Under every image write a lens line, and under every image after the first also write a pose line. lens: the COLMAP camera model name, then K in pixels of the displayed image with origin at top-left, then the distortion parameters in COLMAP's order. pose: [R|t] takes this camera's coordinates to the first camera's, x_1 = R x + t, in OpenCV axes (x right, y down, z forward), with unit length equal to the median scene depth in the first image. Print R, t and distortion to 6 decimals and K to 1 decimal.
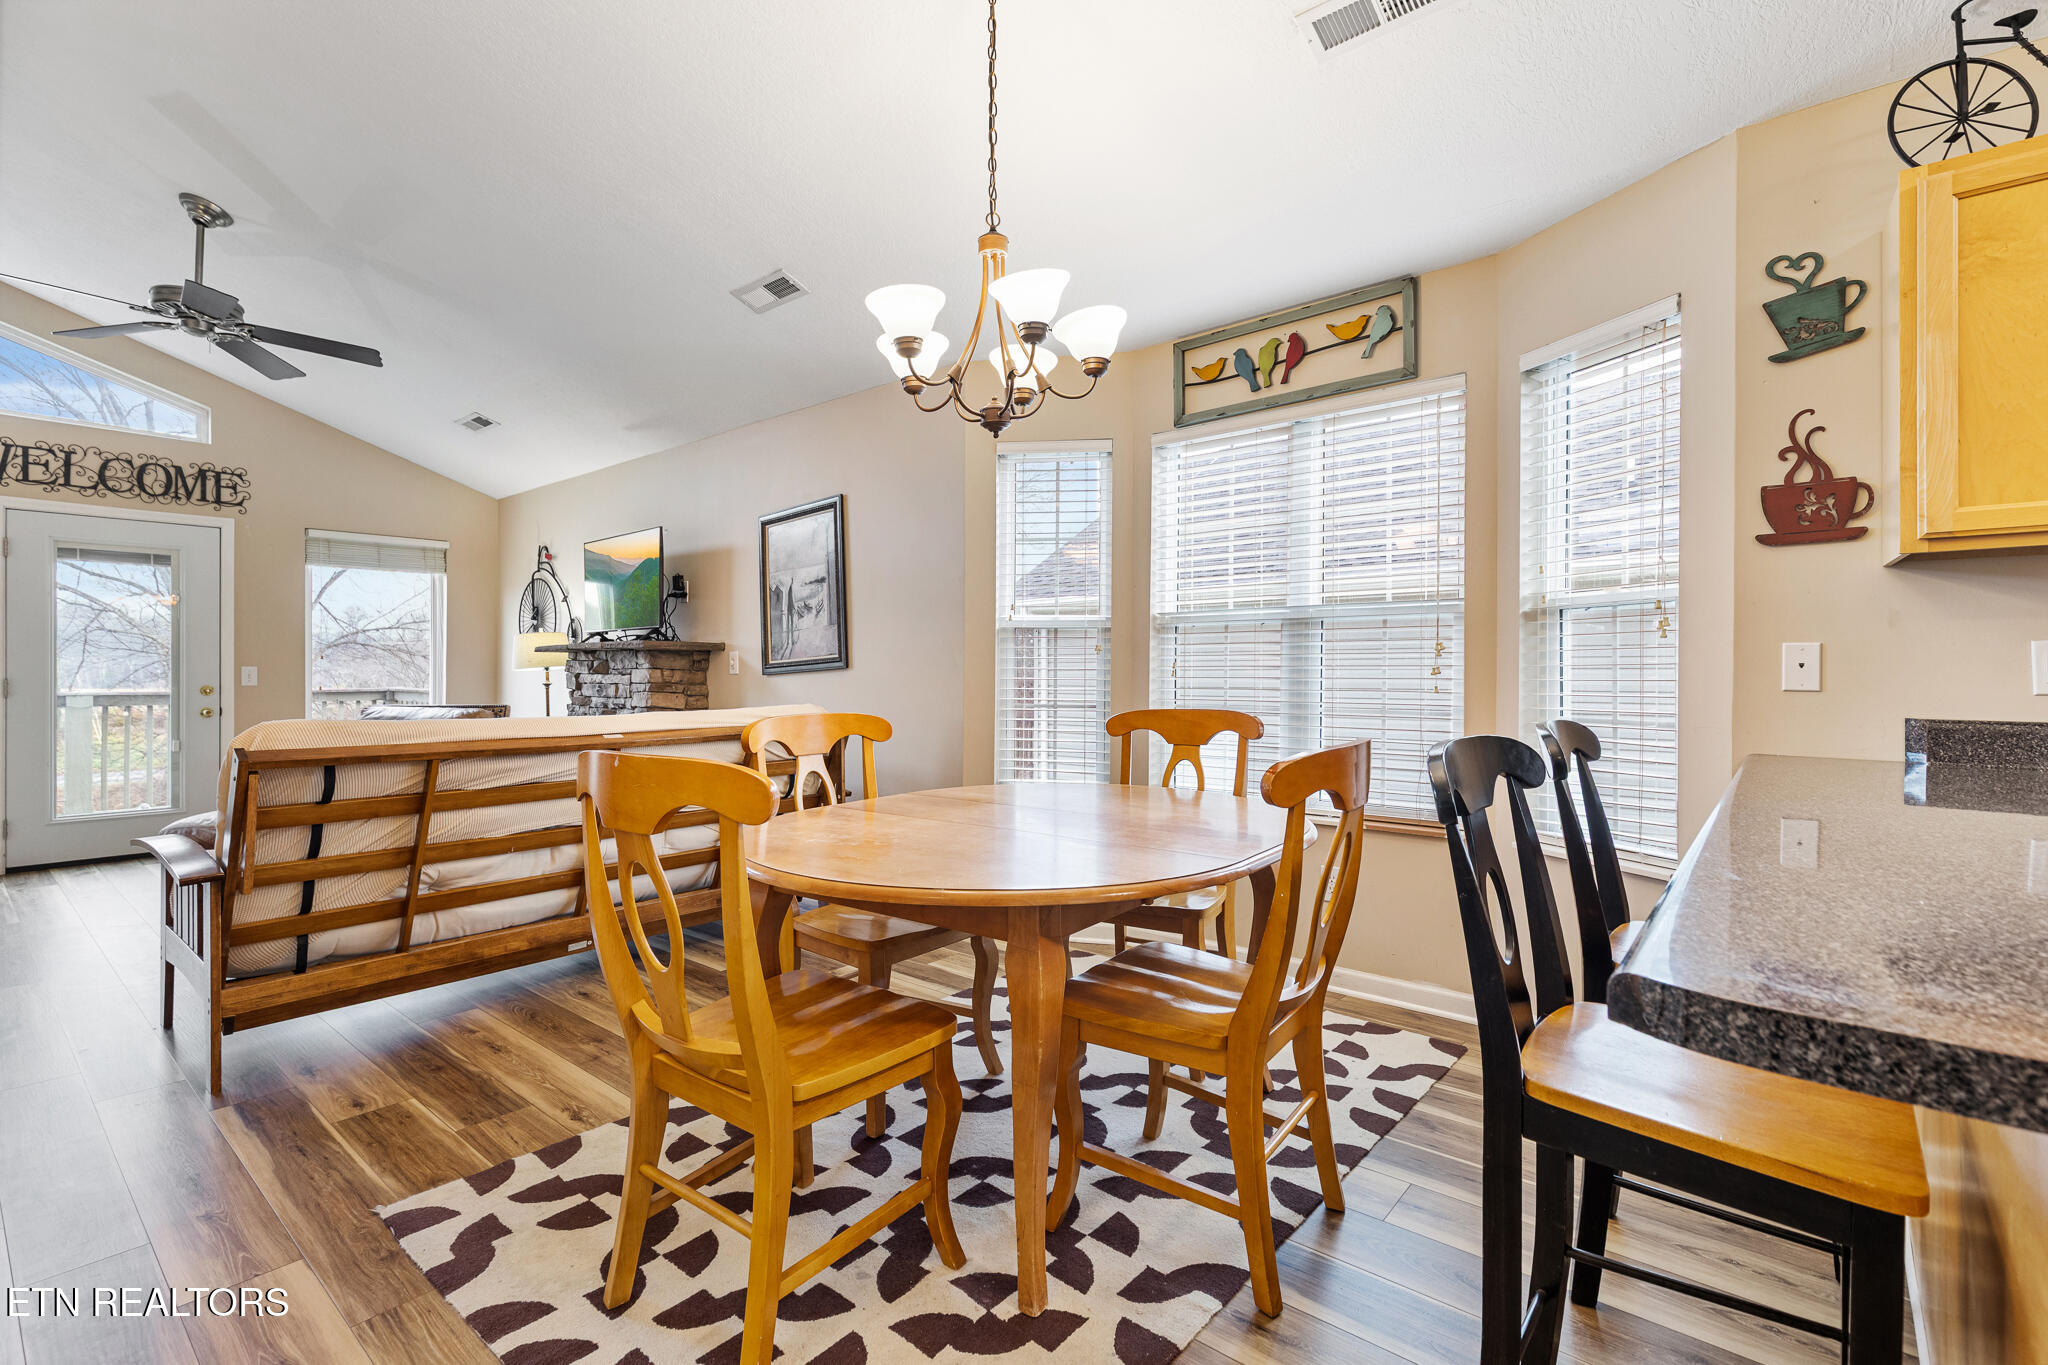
lens RADIAL K [[927.7, 0, 1027.0], [0, 927.7, 671.9], [0, 0, 1]] dist [0.005619, -0.000447]
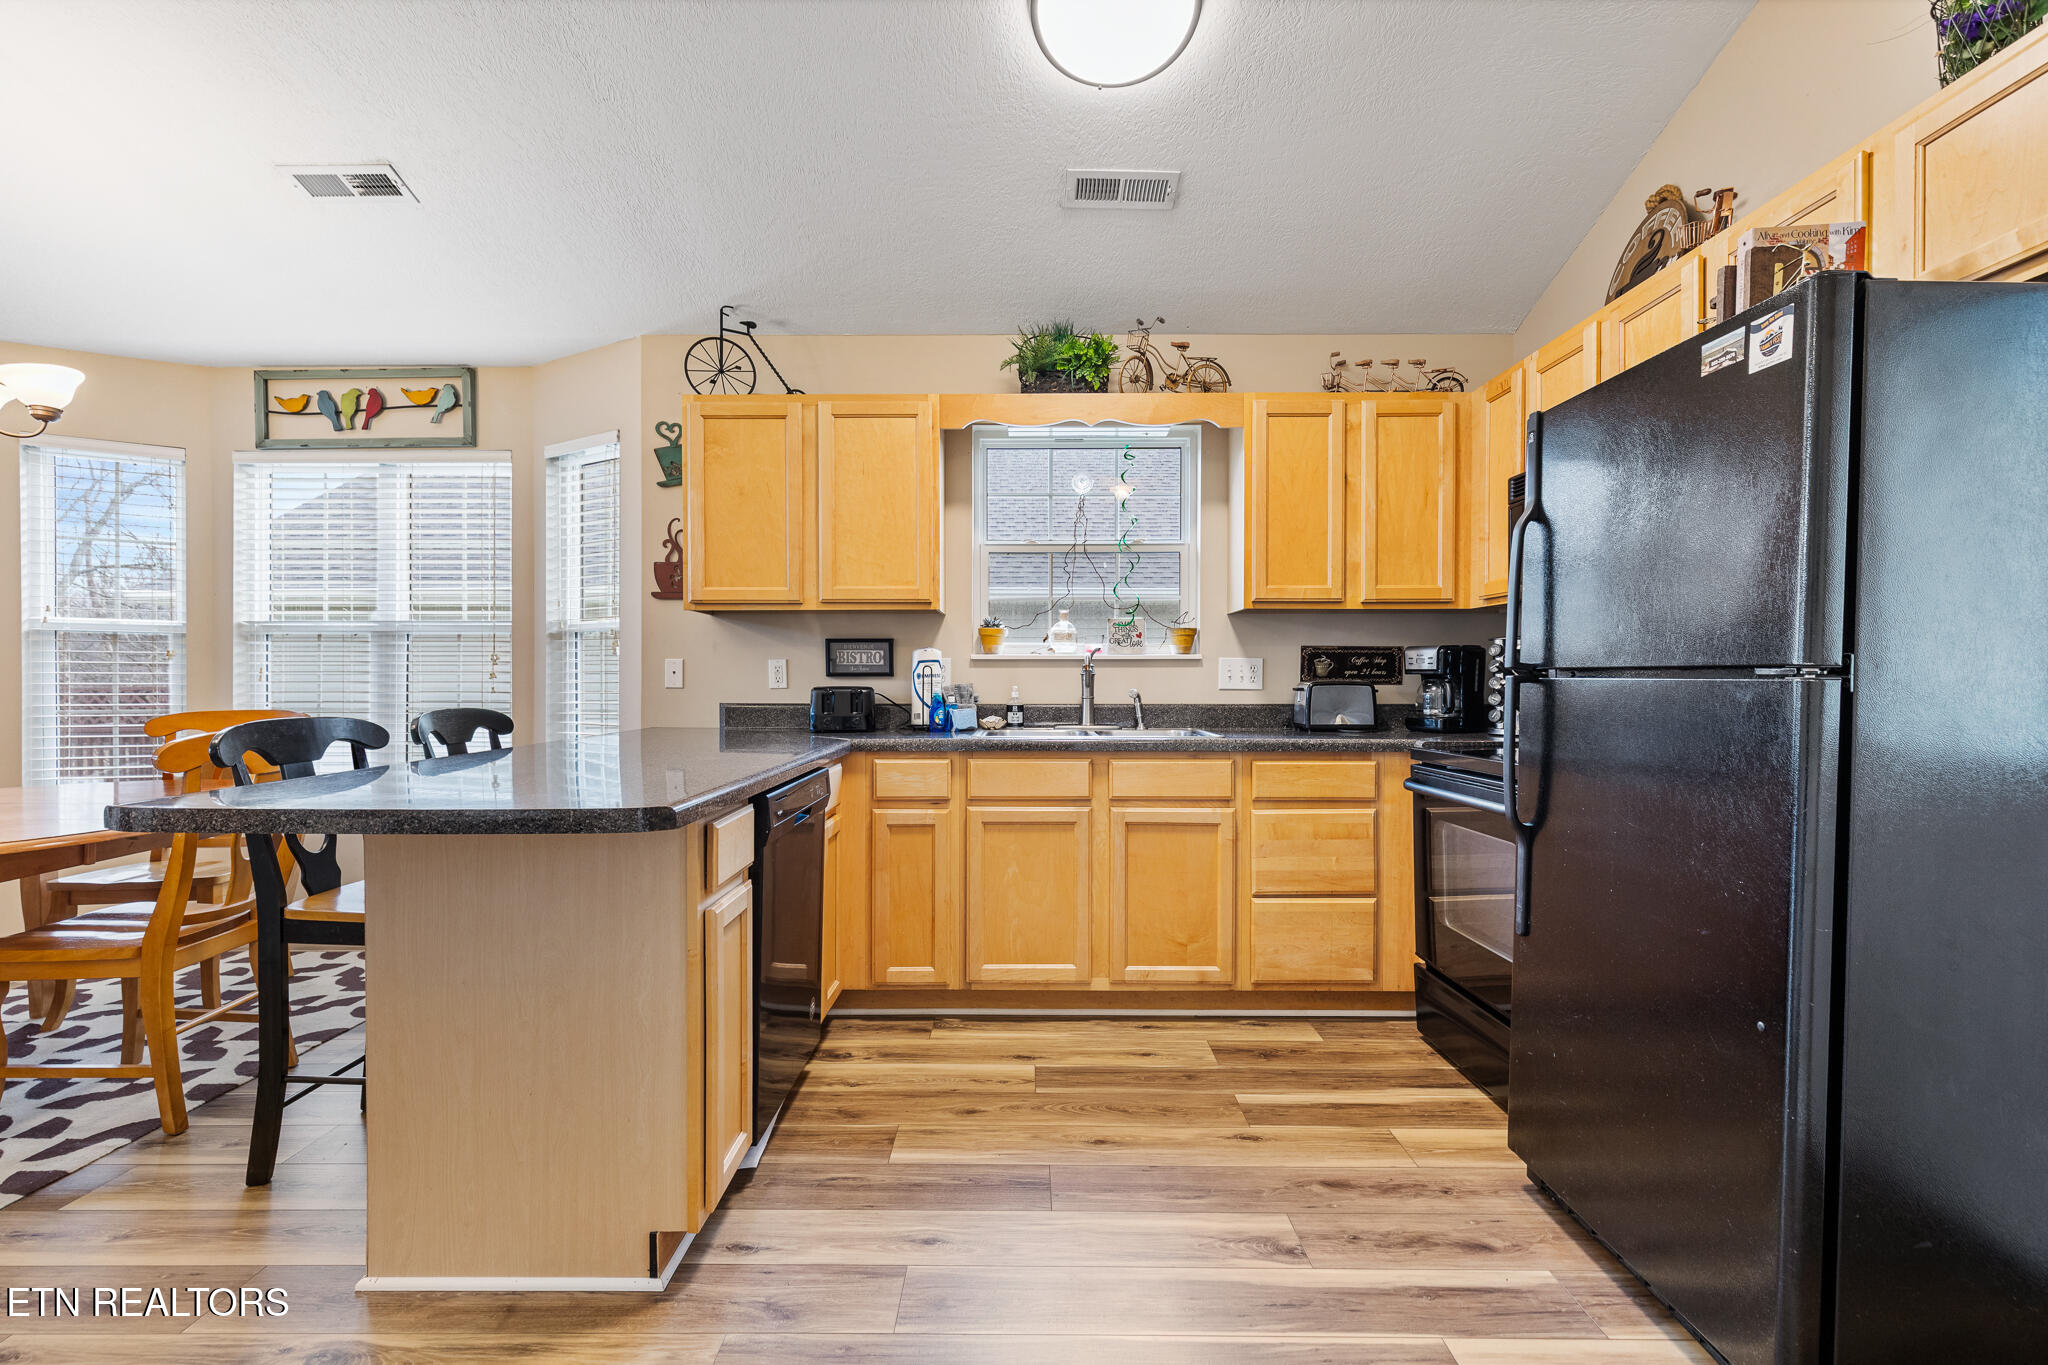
lens RADIAL K [[915.2, 0, 1021.7], [0, 915.2, 689.1], [0, 0, 1]] dist [0.005699, -0.001157]
pose [[0.769803, -0.007912, 0.638233, 0.159618], [-0.000287, 0.999919, 0.012741, 0.000604], [-0.638282, -0.009991, 0.769738, -0.384260]]
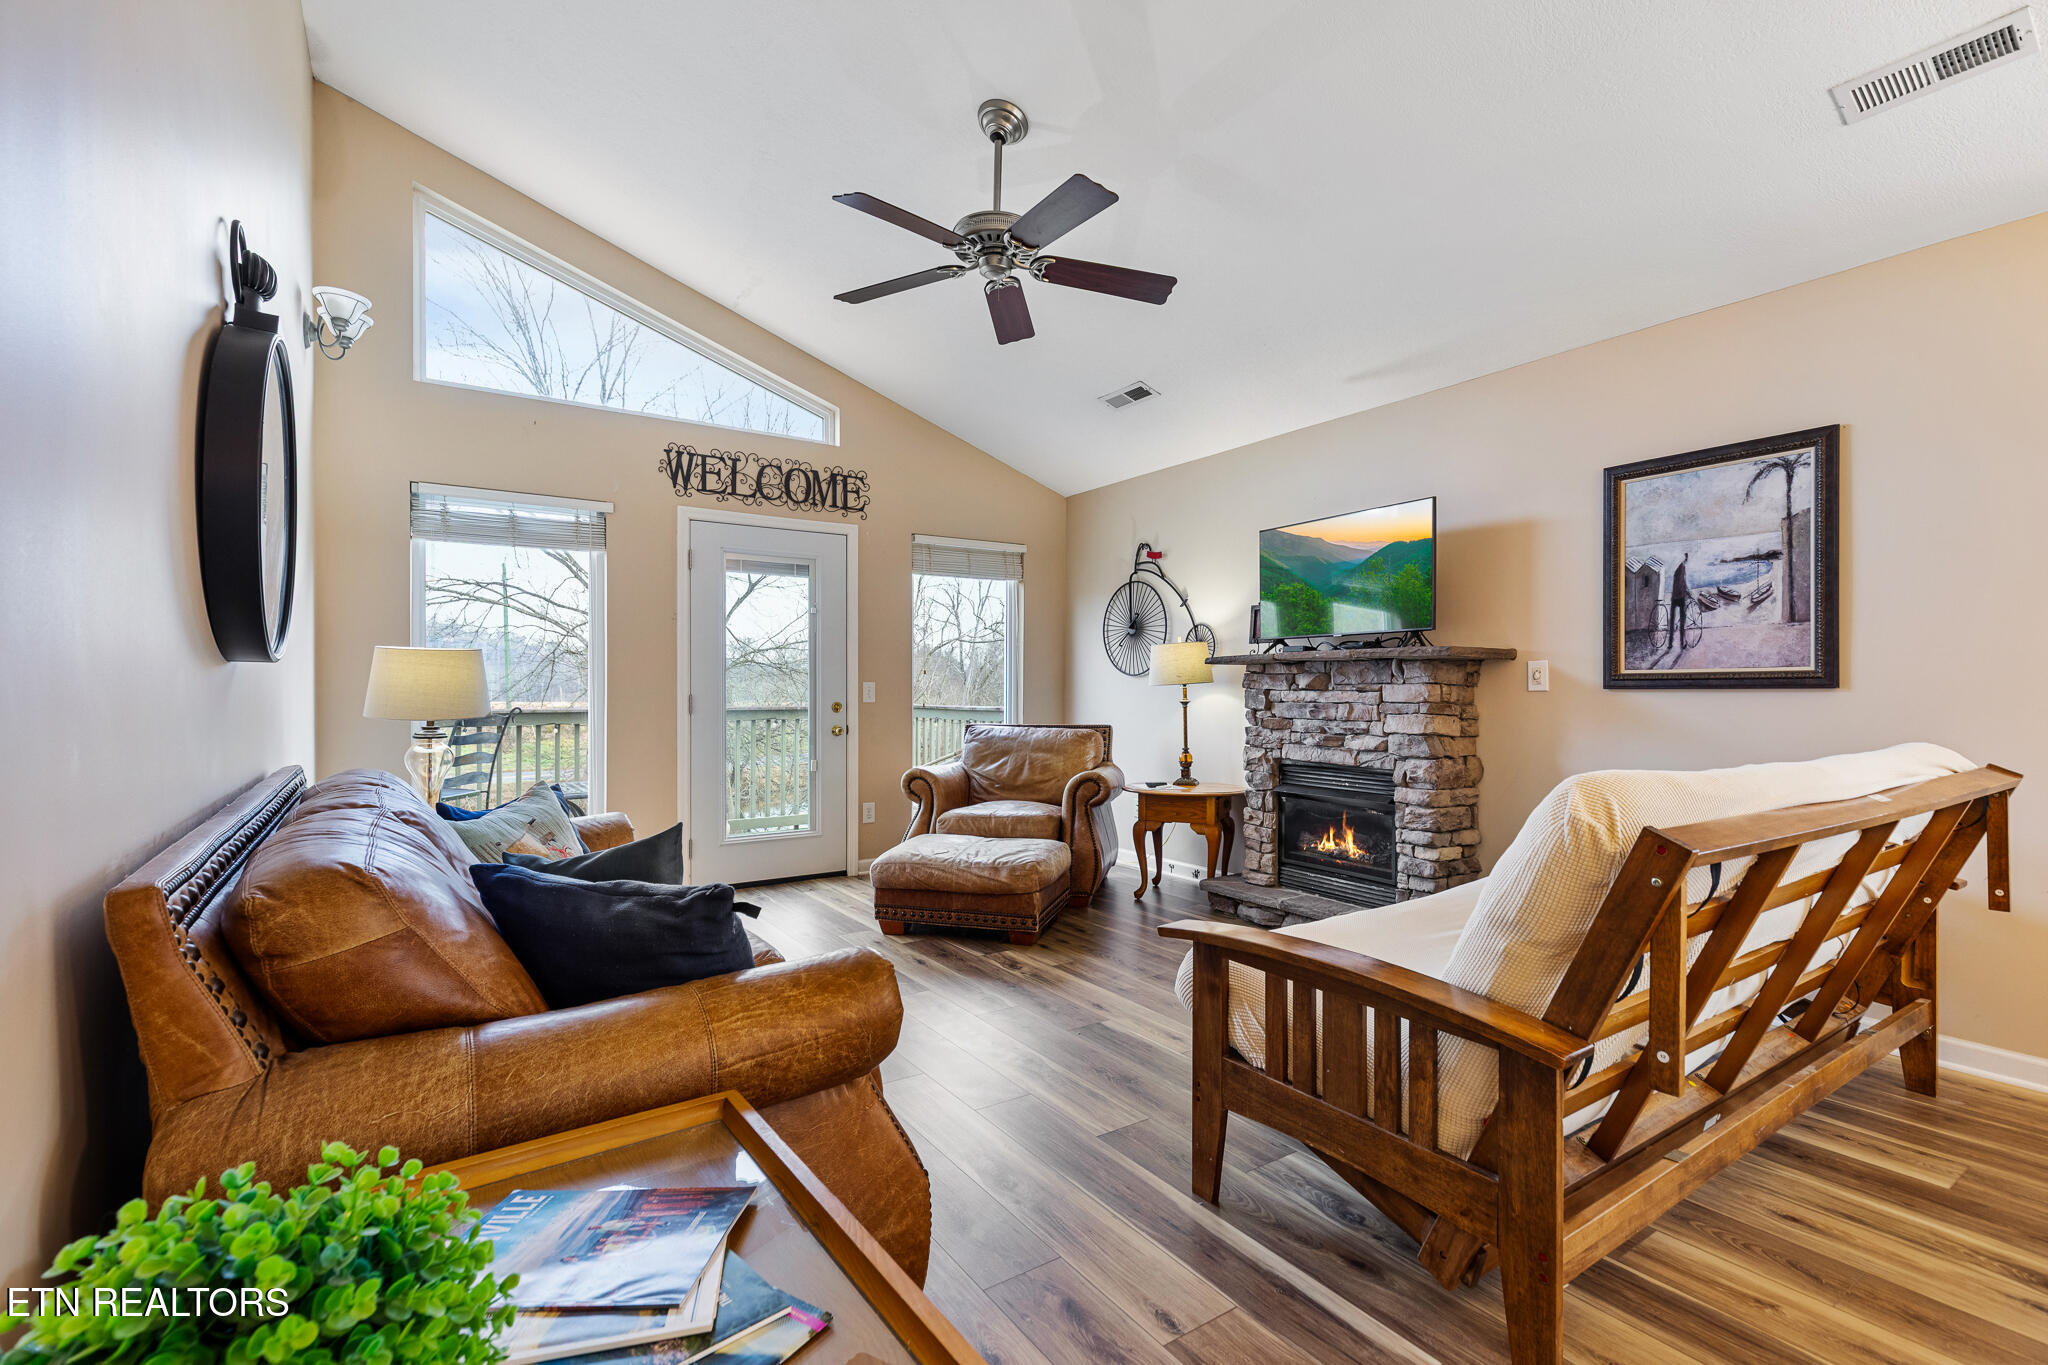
lens RADIAL K [[915.2, 0, 1021.7], [0, 915.2, 689.1], [0, 0, 1]] dist [0.005699, -0.001157]
pose [[0.959783, 0.001440, -0.280741, -0.703290], [-0.001228, 0.999999, 0.000931, 0.000708], [0.280742, -0.000548, 0.959783, 0.256618]]
